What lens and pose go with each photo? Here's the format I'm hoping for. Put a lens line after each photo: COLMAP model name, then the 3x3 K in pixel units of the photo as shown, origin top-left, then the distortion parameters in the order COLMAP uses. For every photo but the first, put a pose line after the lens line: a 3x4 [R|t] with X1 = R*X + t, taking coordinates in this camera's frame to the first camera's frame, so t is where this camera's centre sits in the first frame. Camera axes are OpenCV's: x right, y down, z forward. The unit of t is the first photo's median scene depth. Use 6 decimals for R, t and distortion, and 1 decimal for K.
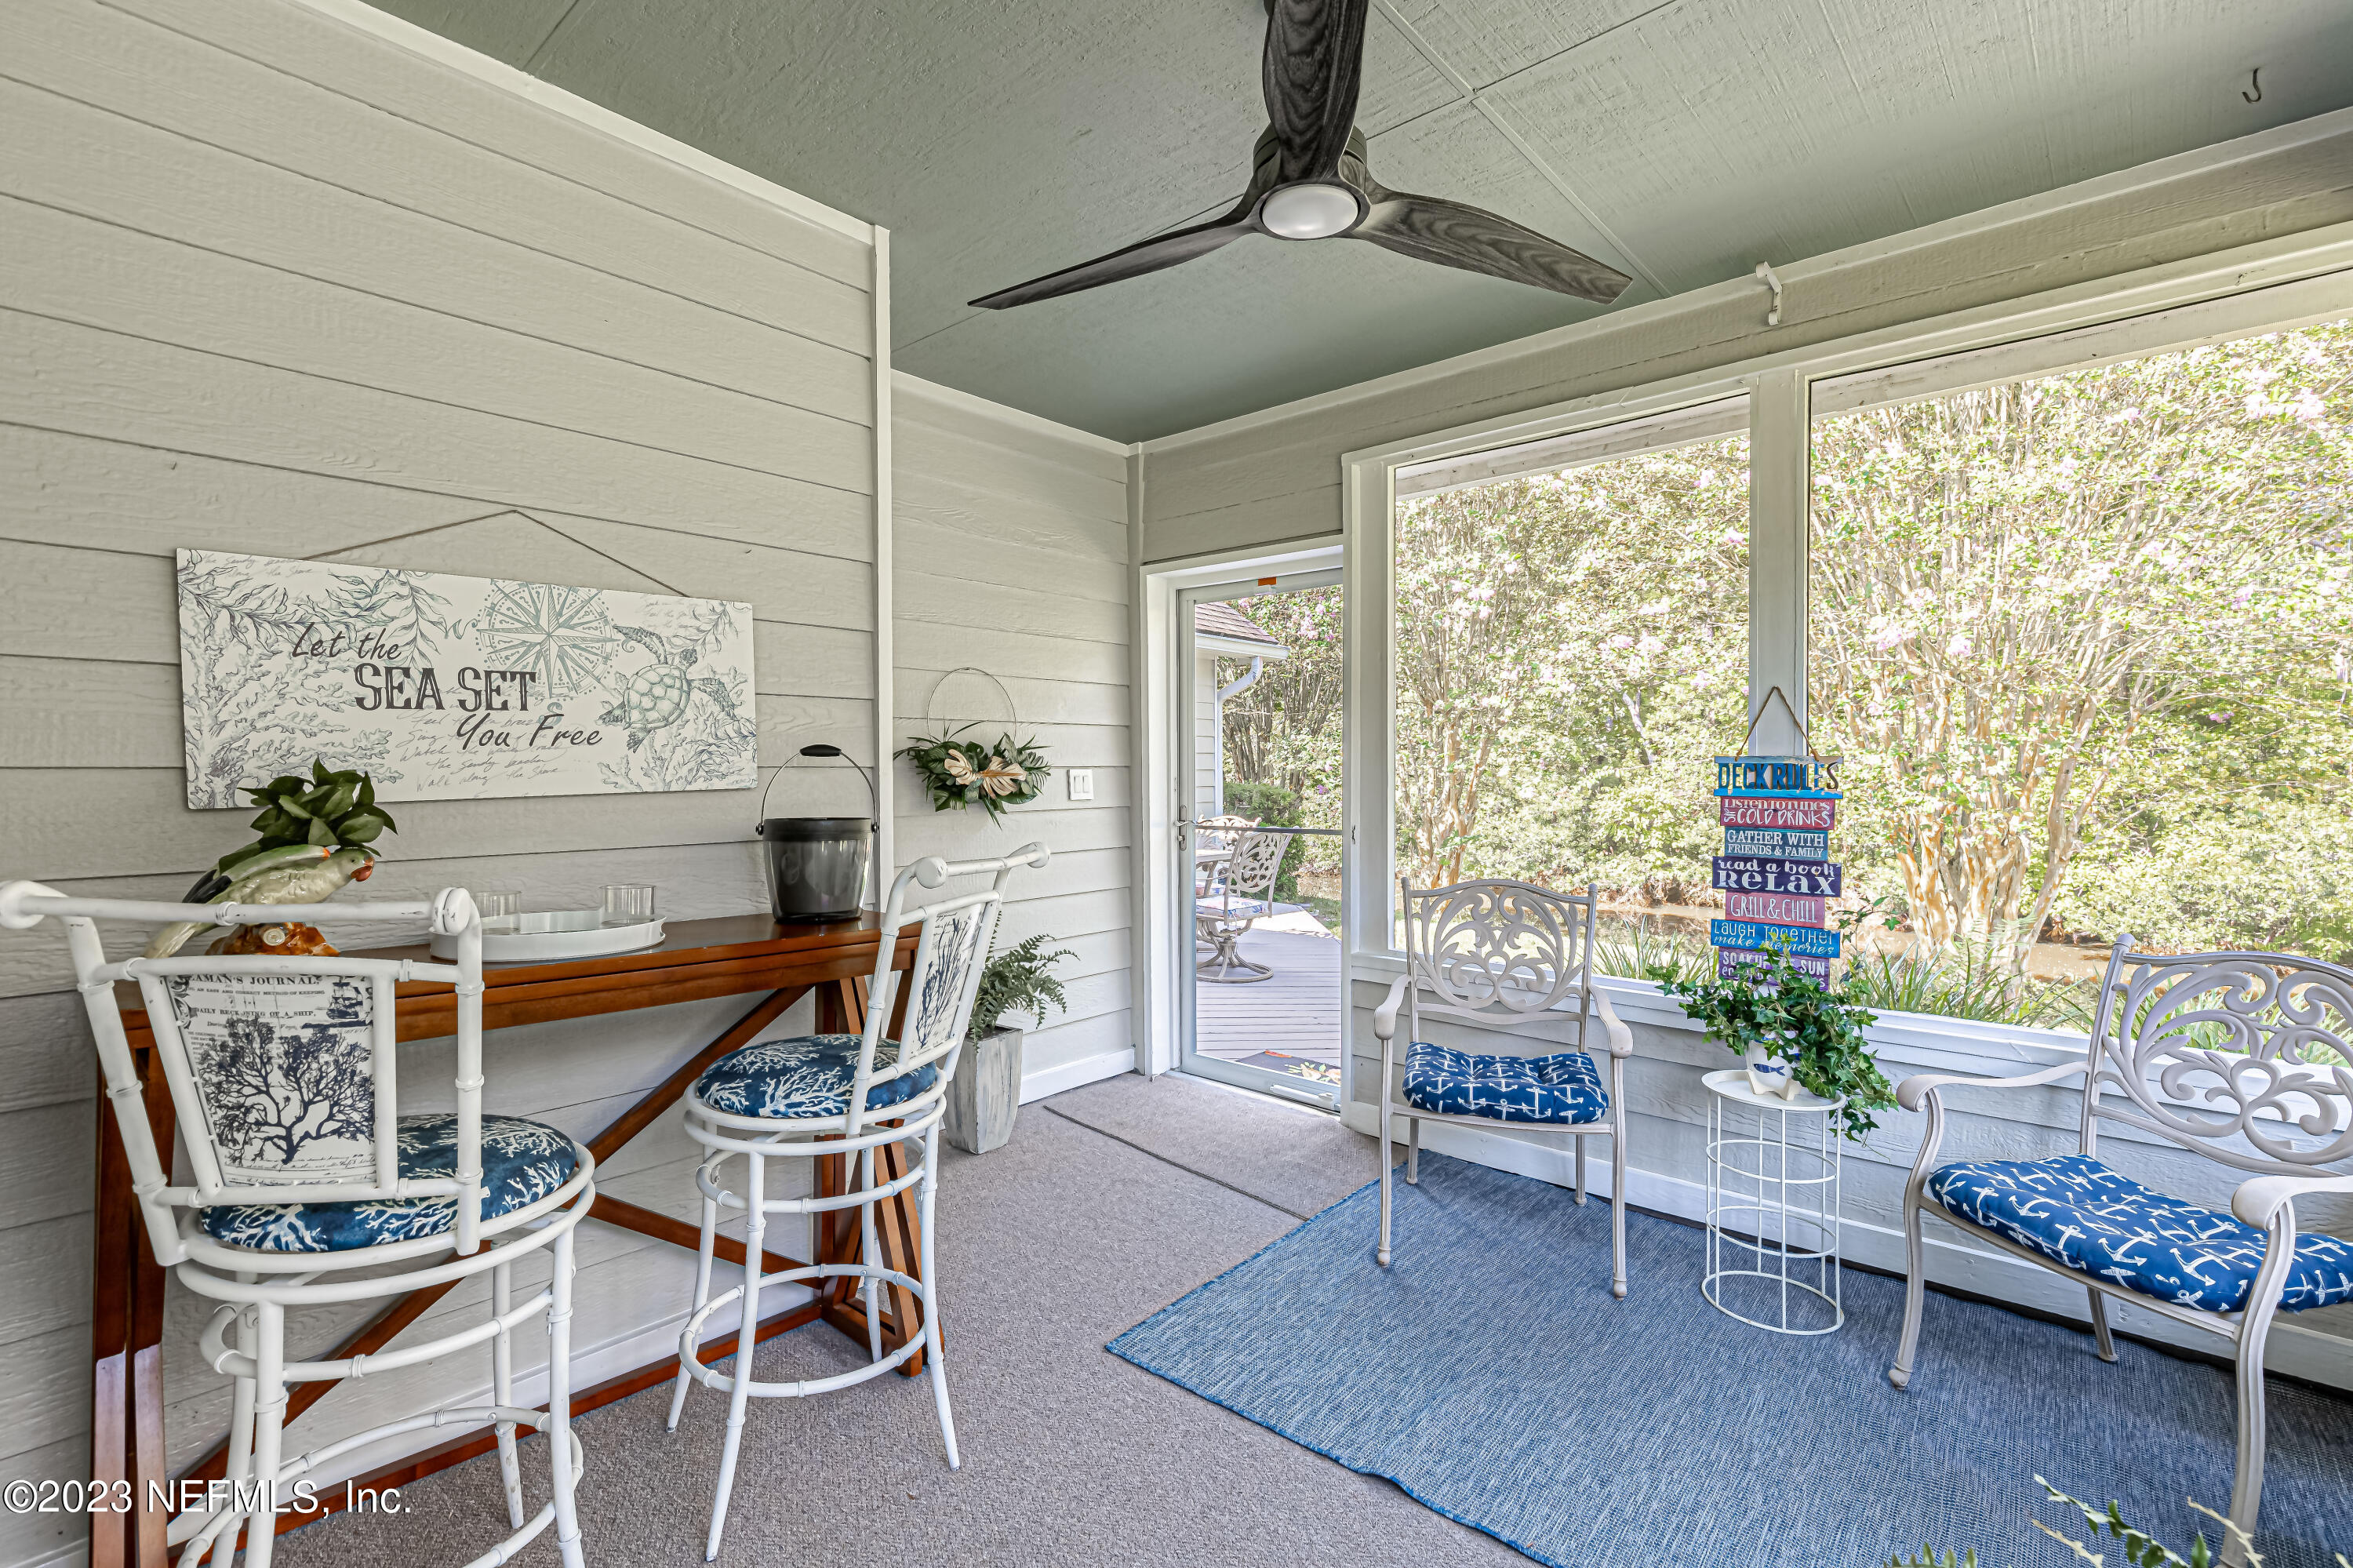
lens RADIAL K [[1062.0, 0, 1158.6], [0, 1062.0, 779.4], [0, 0, 1]] dist [0.012057, -0.000699]
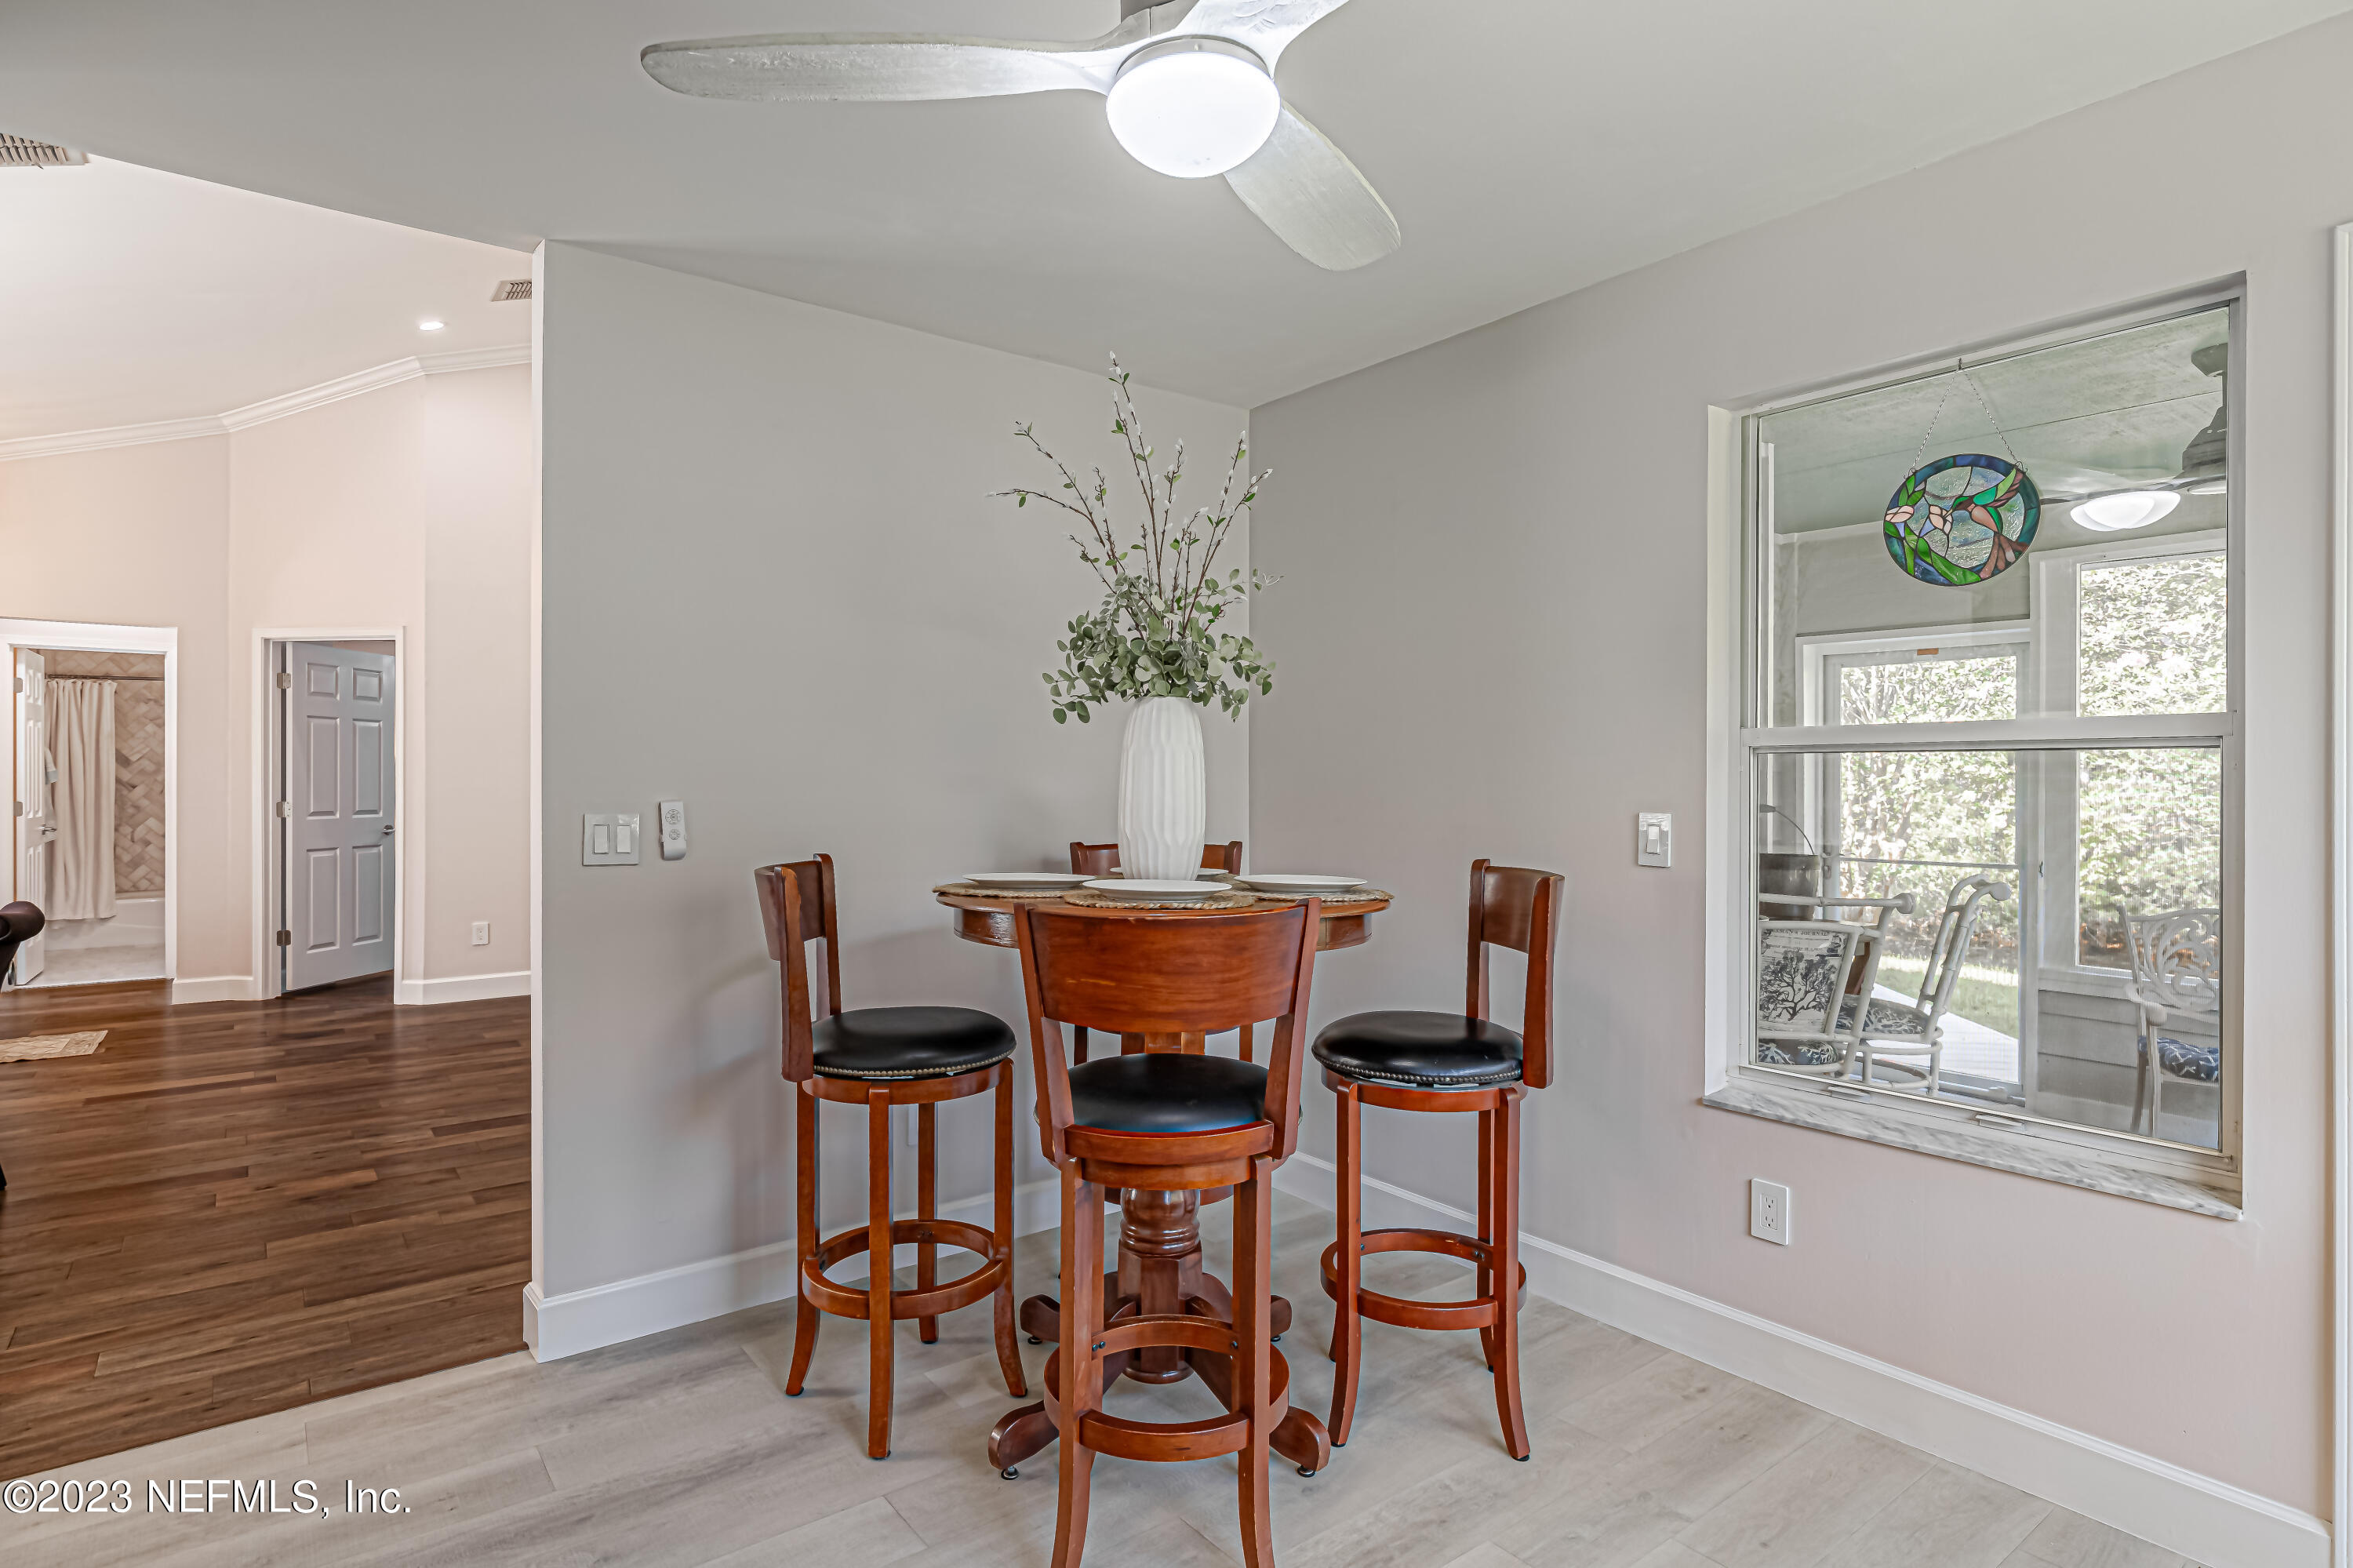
lens RADIAL K [[1216.9, 0, 1168.2], [0, 1216.9, 781.4], [0, 0, 1]] dist [0.004314, 0.000213]
pose [[0.982647, 0.004981, -0.185417, -1.571279], [-0.006325, 0.999958, -0.006659, -0.091972], [0.185376, 0.007716, 0.982637, -1.600205]]
